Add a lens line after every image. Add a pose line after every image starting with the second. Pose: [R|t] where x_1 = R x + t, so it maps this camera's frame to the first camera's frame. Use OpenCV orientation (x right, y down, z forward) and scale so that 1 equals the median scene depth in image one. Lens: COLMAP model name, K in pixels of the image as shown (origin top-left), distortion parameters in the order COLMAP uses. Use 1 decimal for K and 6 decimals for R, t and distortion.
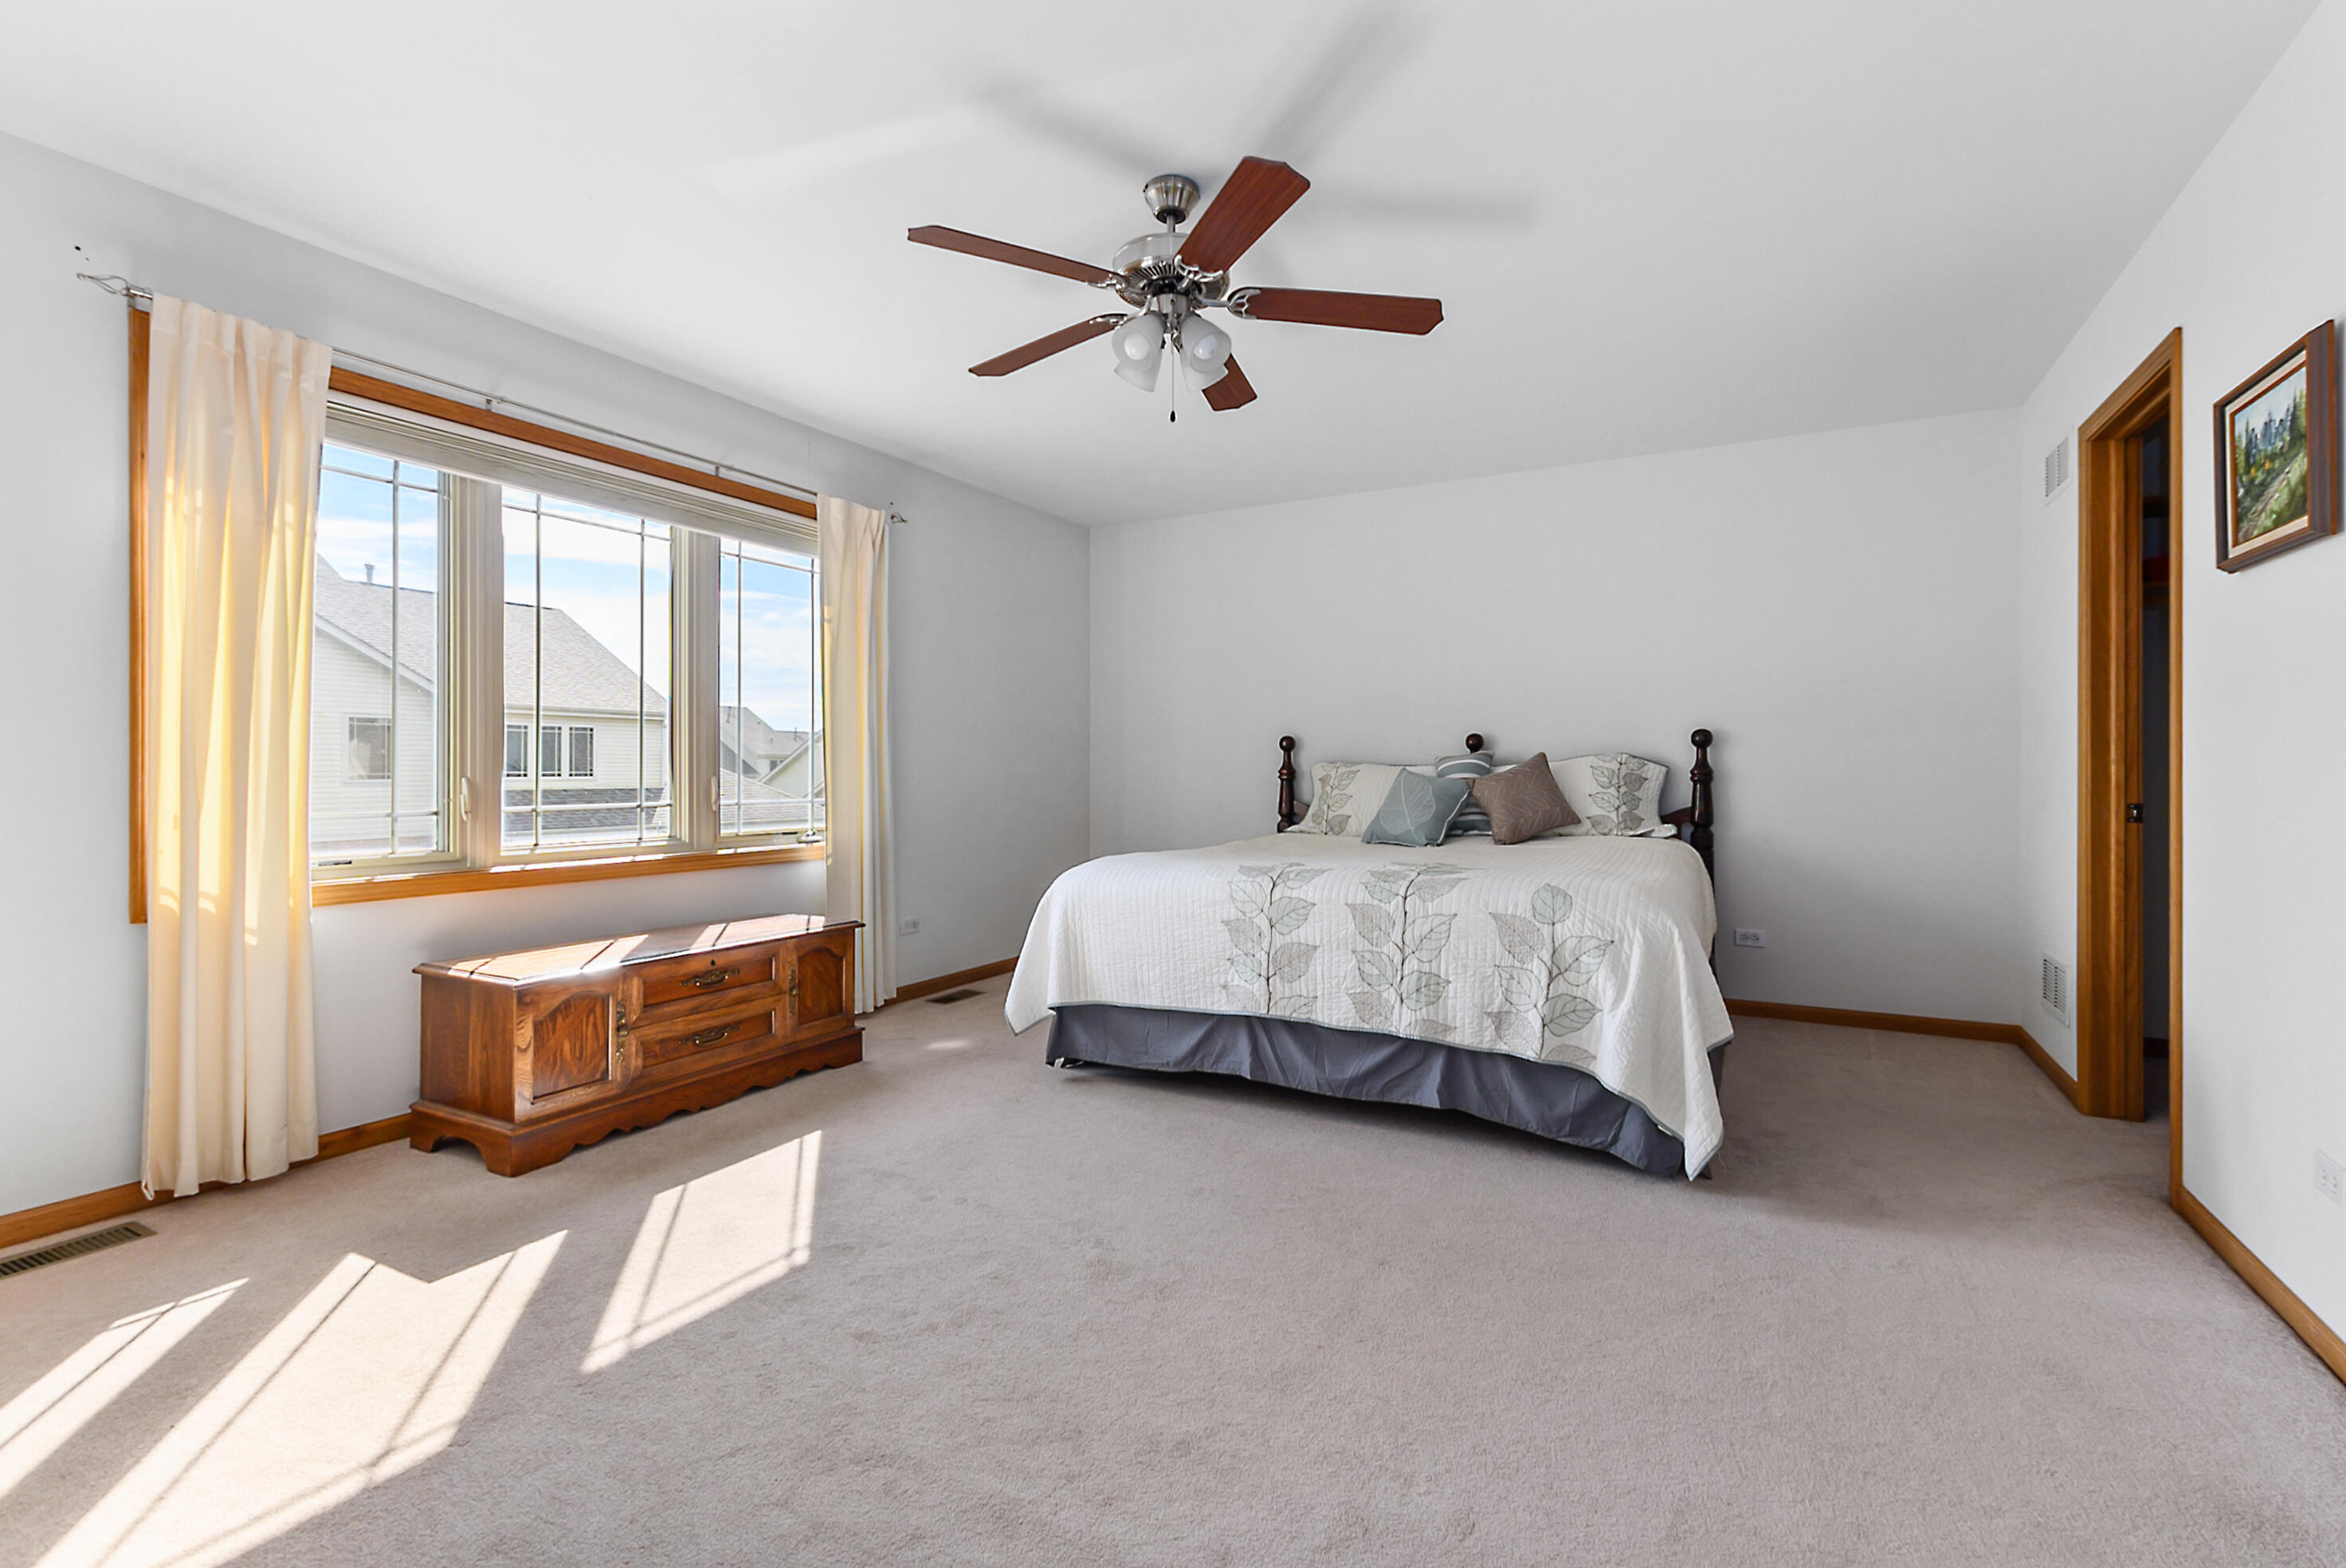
lens RADIAL K [[1031.1, 0, 1191.5], [0, 1031.1, 769.1], [0, 0, 1]] dist [0.007615, -0.002508]
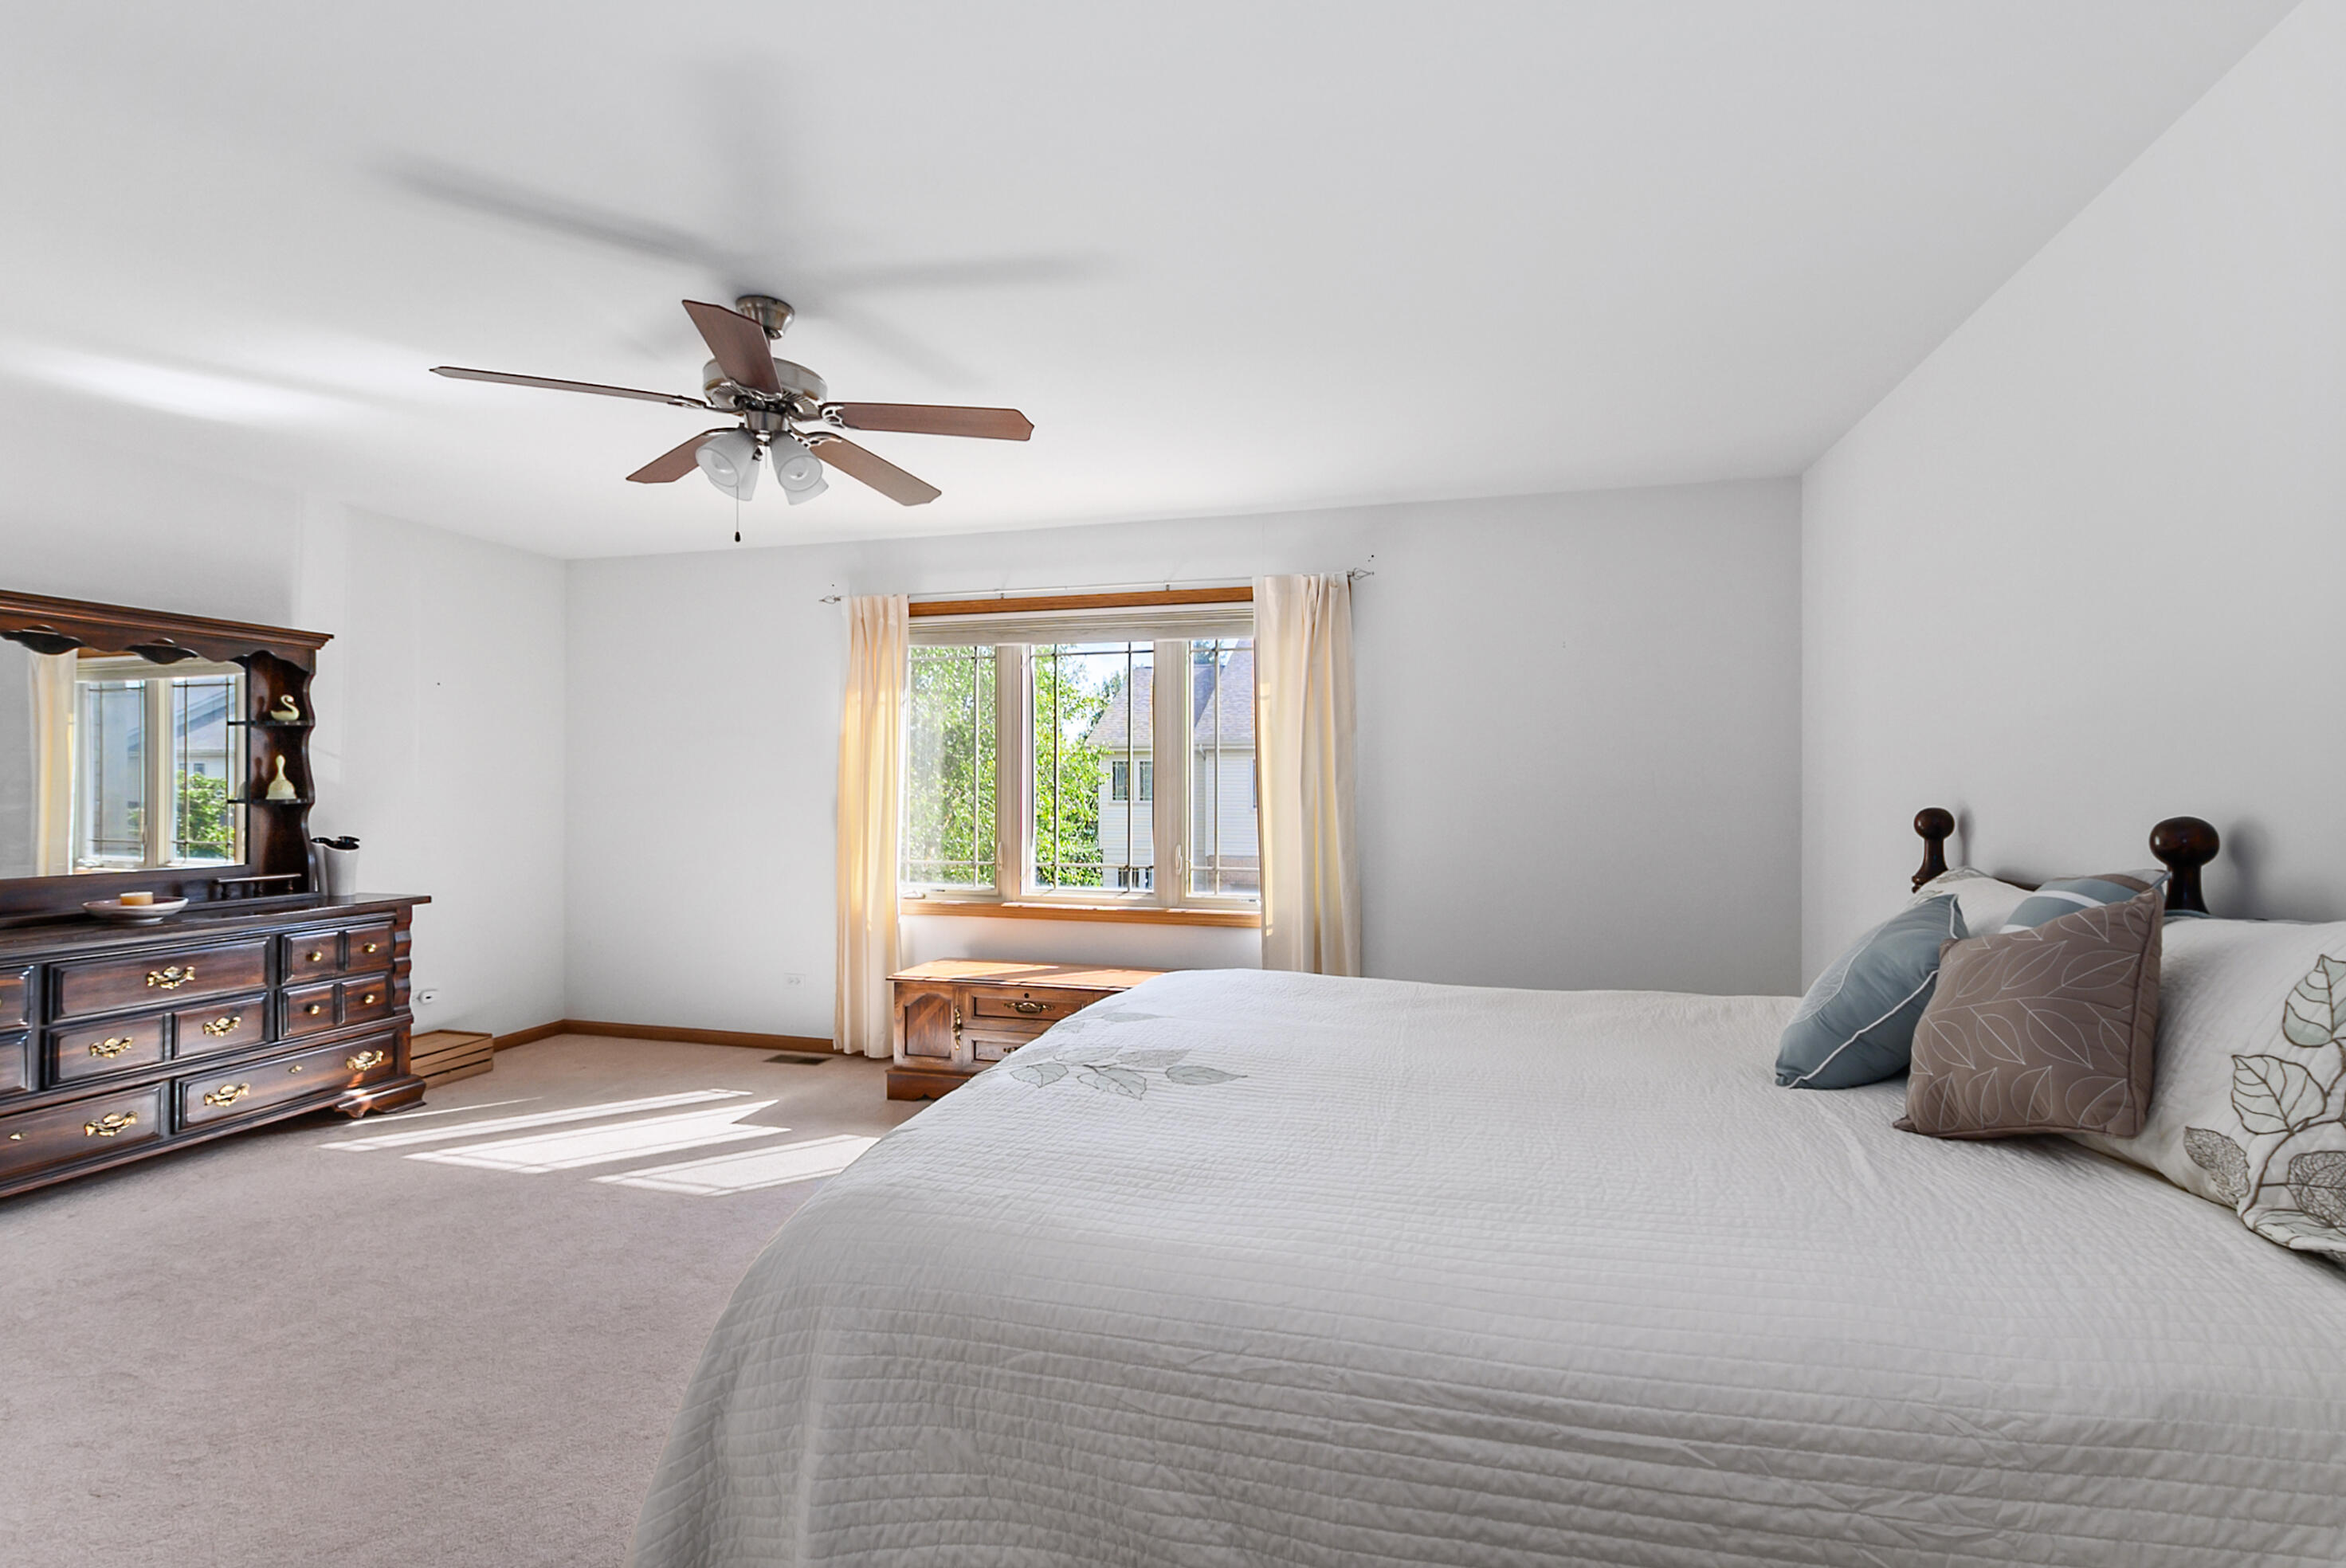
lens RADIAL K [[1031.1, 0, 1185.2], [0, 1031.1, 783.0], [0, 0, 1]] dist [0.007615, -0.002508]
pose [[0.235039, -0.010386, -0.971930, 1.064984], [-0.005548, 0.999912, -0.012027, -0.077898], [0.971970, 0.008219, 0.234961, 1.156284]]
